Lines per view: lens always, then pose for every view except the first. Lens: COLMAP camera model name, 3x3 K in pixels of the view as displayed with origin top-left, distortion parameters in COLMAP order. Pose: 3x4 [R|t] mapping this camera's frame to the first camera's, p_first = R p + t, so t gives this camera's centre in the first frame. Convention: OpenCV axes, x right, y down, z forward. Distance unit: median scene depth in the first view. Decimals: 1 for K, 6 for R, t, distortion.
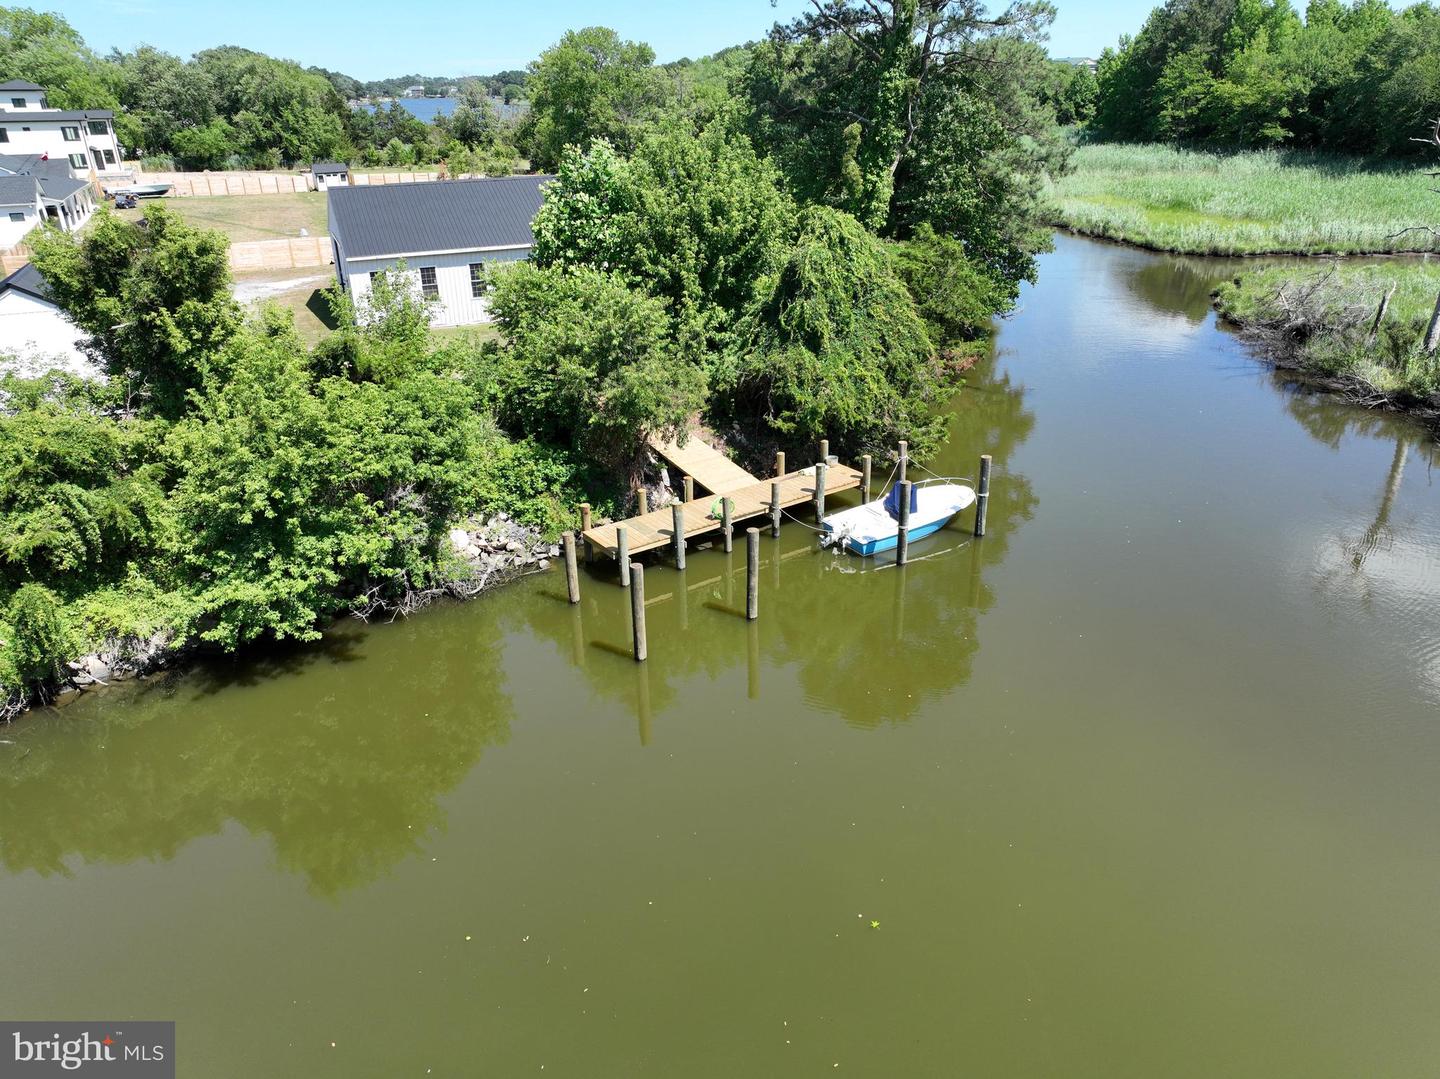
lens RADIAL K [[1012.6, 0, 720.0], [0, 1012.6, 539.5], [0, 0, 1]] dist [0.010621, 0.005613]
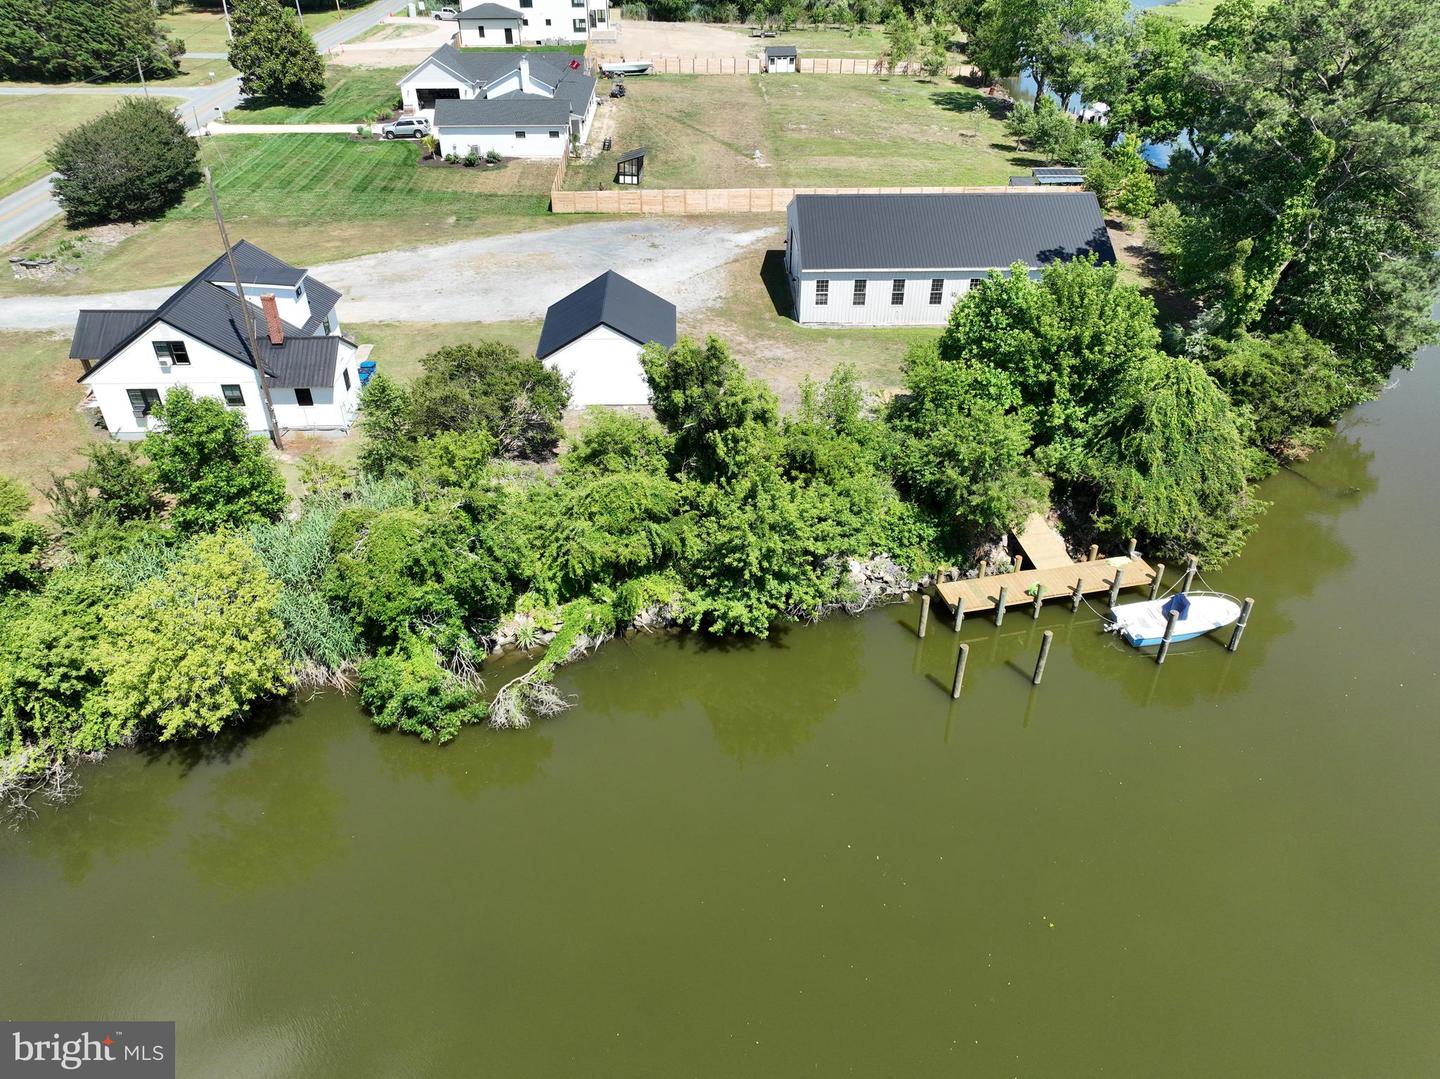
lens RADIAL K [[1008.0, 0, 720.0], [0, 1008.0, 539.5], [0, 0, 1]] dist [-0.003791, 0.024683]
pose [[0.926628, 0.228991, -0.298200, -0.004626], [-0.169903, 0.962562, 0.211203, -0.306166], [0.335400, -0.145041, 0.930844, -0.431547]]
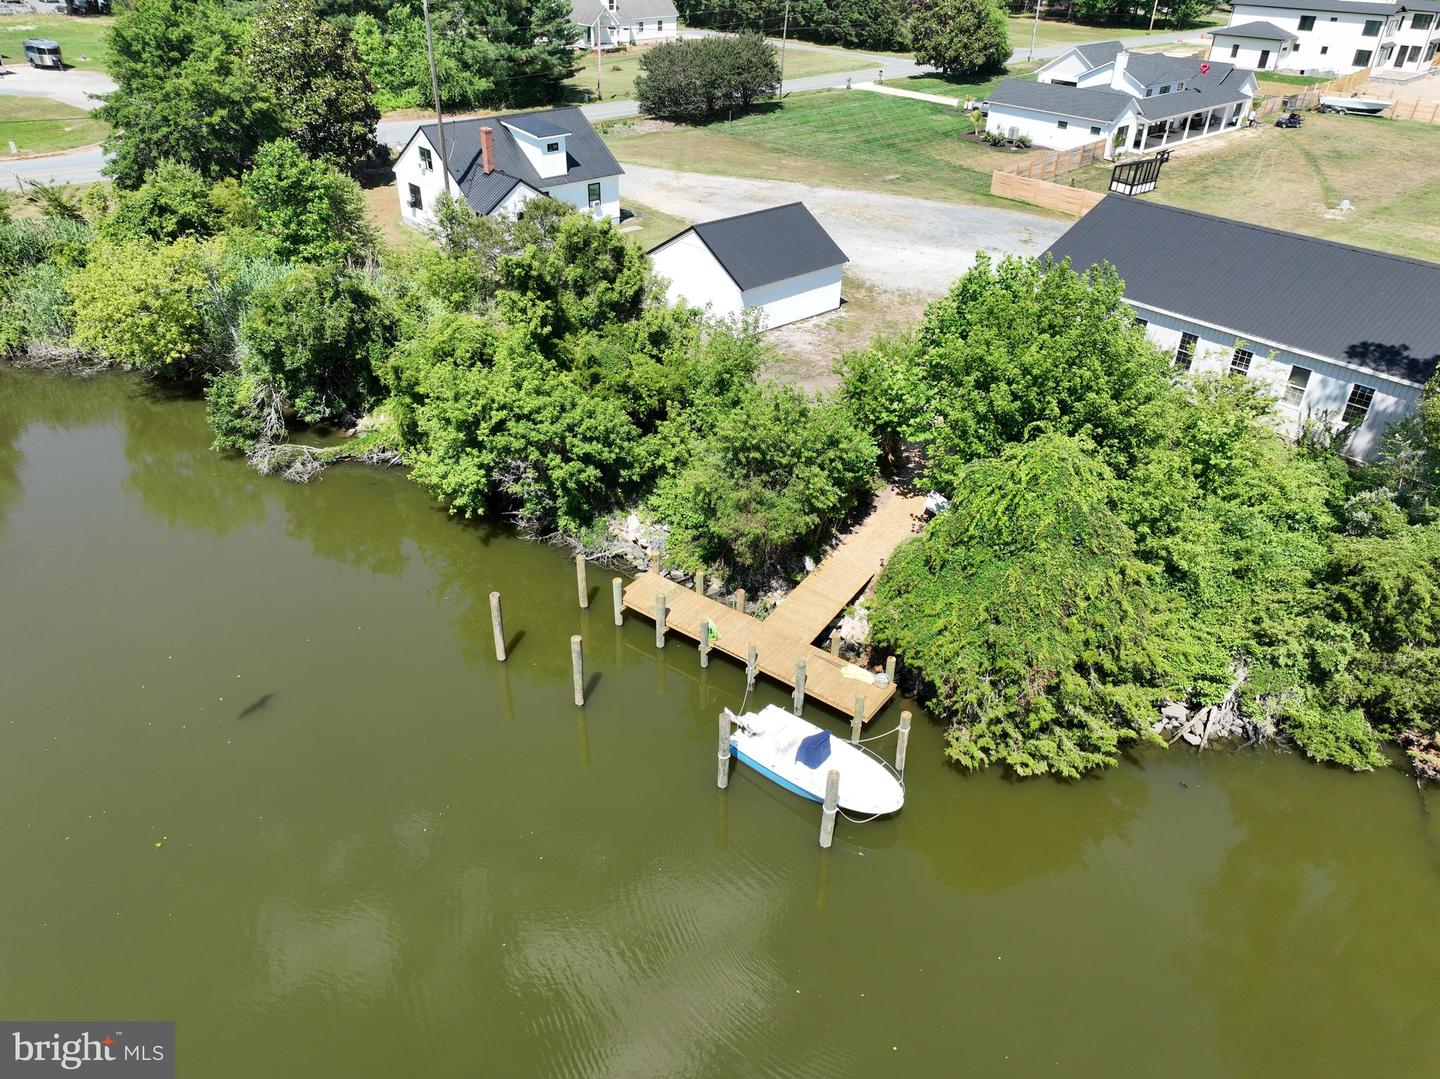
lens RADIAL K [[1008.0, 0, 720.0], [0, 1008.0, 539.5], [0, 0, 1]] dist [-0.003791, 0.024683]
pose [[0.307092, 0.534266, -0.787562, 0.749629], [-0.414117, 0.820112, 0.394871, -0.504180], [0.856856, 0.204881, 0.473098, 0.472190]]
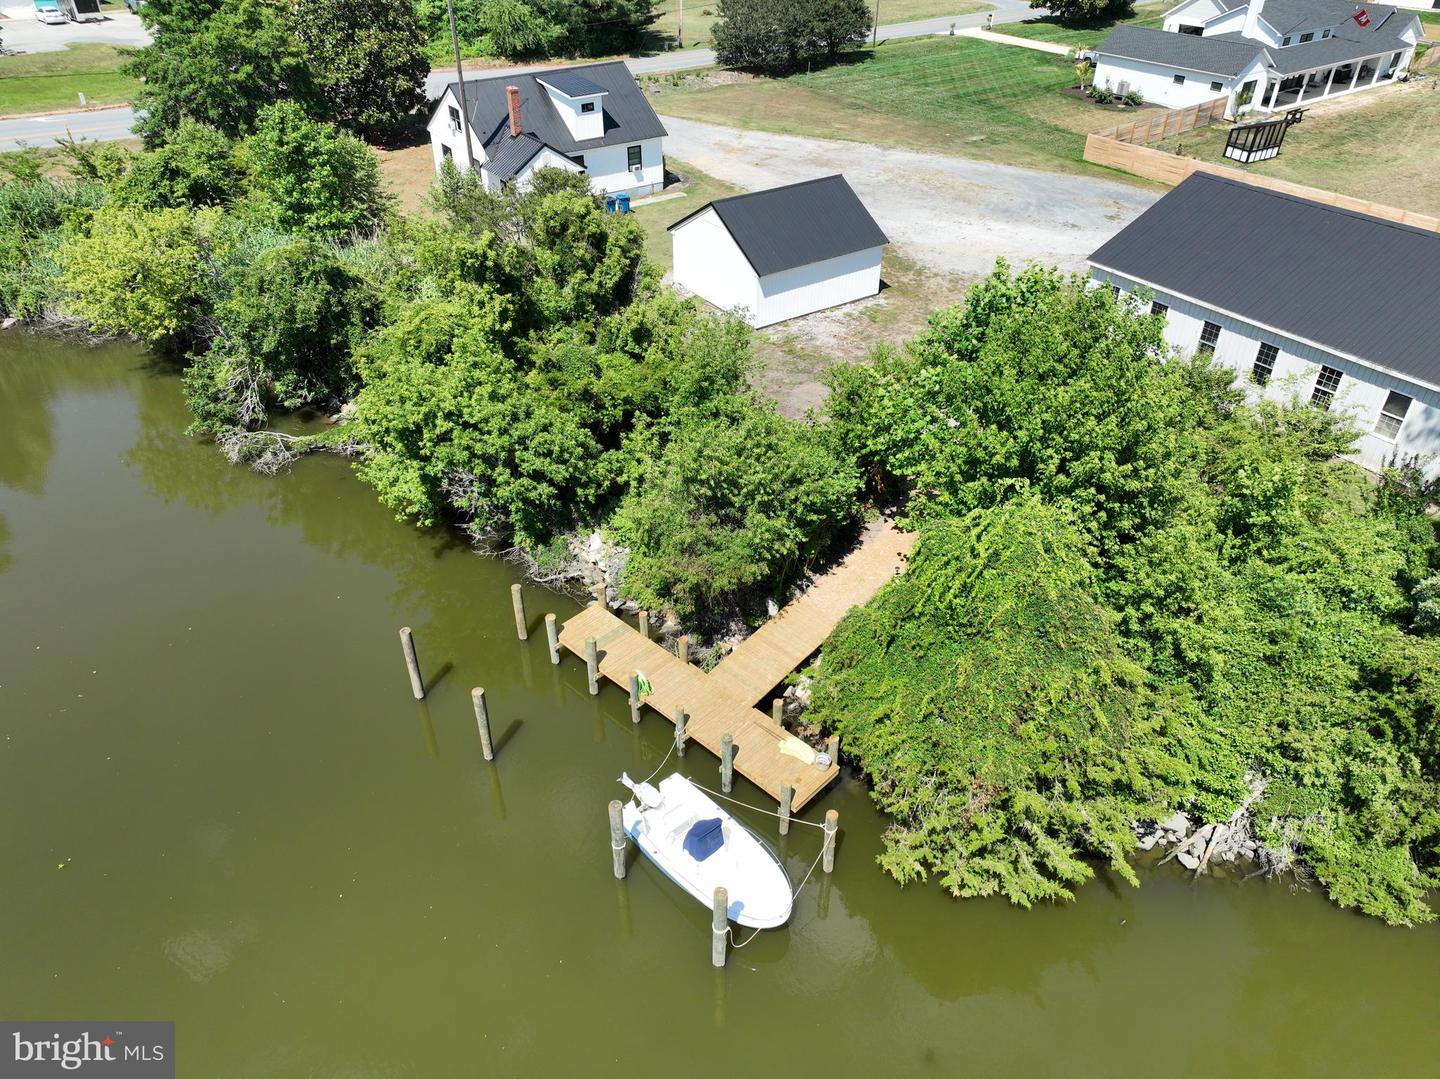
lens RADIAL K [[1008.0, 0, 720.0], [0, 1008.0, 539.5], [0, 0, 1]] dist [-0.003791, 0.024683]
pose [[0.192142, 0.586999, -0.786456, 0.645527], [-0.408162, 0.776587, 0.479913, -0.585711], [0.892460, 0.228790, 0.388806, 0.642532]]
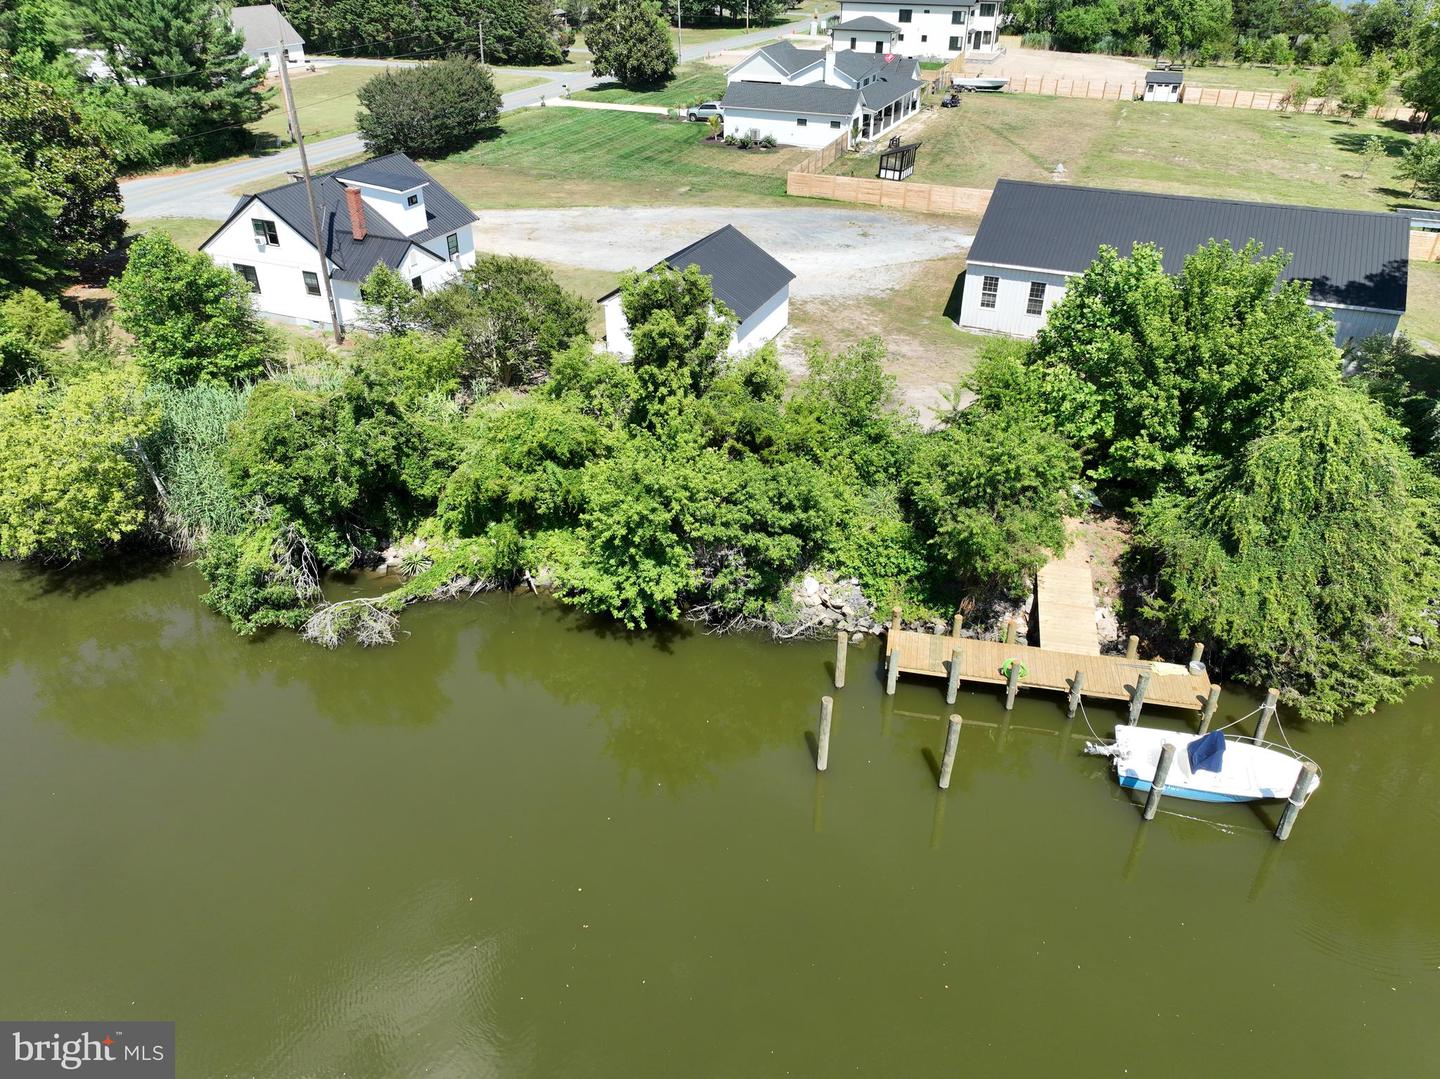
lens RADIAL K [[1008.0, 0, 720.0], [0, 1008.0, 539.5], [0, 0, 1]] dist [-0.003791, 0.024683]
pose [[0.682890, 0.404359, -0.608403, 0.346896], [-0.314831, 0.914426, 0.254373, -0.300450], [0.659198, 0.017835, 0.751758, 0.040416]]
